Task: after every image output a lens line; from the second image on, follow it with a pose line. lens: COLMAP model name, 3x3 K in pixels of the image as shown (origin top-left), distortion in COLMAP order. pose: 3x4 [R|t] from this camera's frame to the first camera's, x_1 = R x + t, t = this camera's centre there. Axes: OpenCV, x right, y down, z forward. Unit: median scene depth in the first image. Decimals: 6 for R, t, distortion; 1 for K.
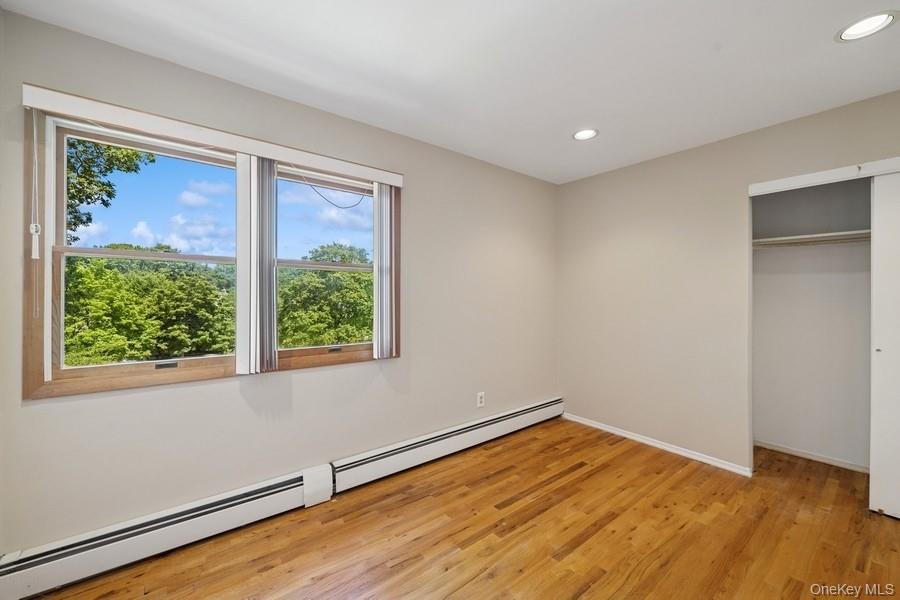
lens RADIAL K [[365.6, 0, 447.6], [0, 365.6, 295.9], [0, 0, 1]] dist [0.001335, 0.000131]
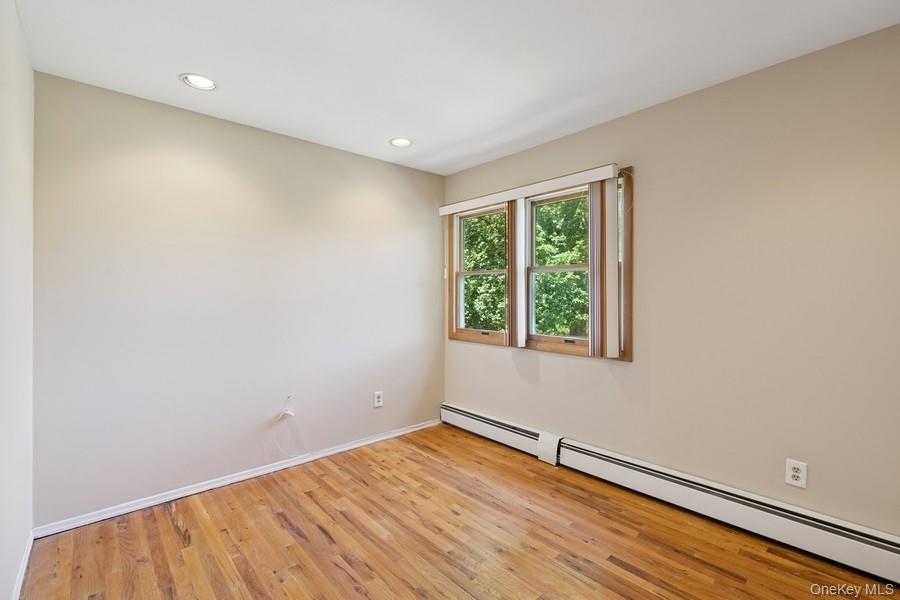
lens RADIAL K [[410.3, 0, 448.6], [0, 410.3, 294.1], [0, 0, 1]] dist [0.002069, 0.000455]
pose [[0.047713, -0.005140, -0.998848, 0.950160], [-0.000799, 0.999986, -0.005184, 0.007625], [0.998861, 0.001045, 0.047708, 0.564315]]
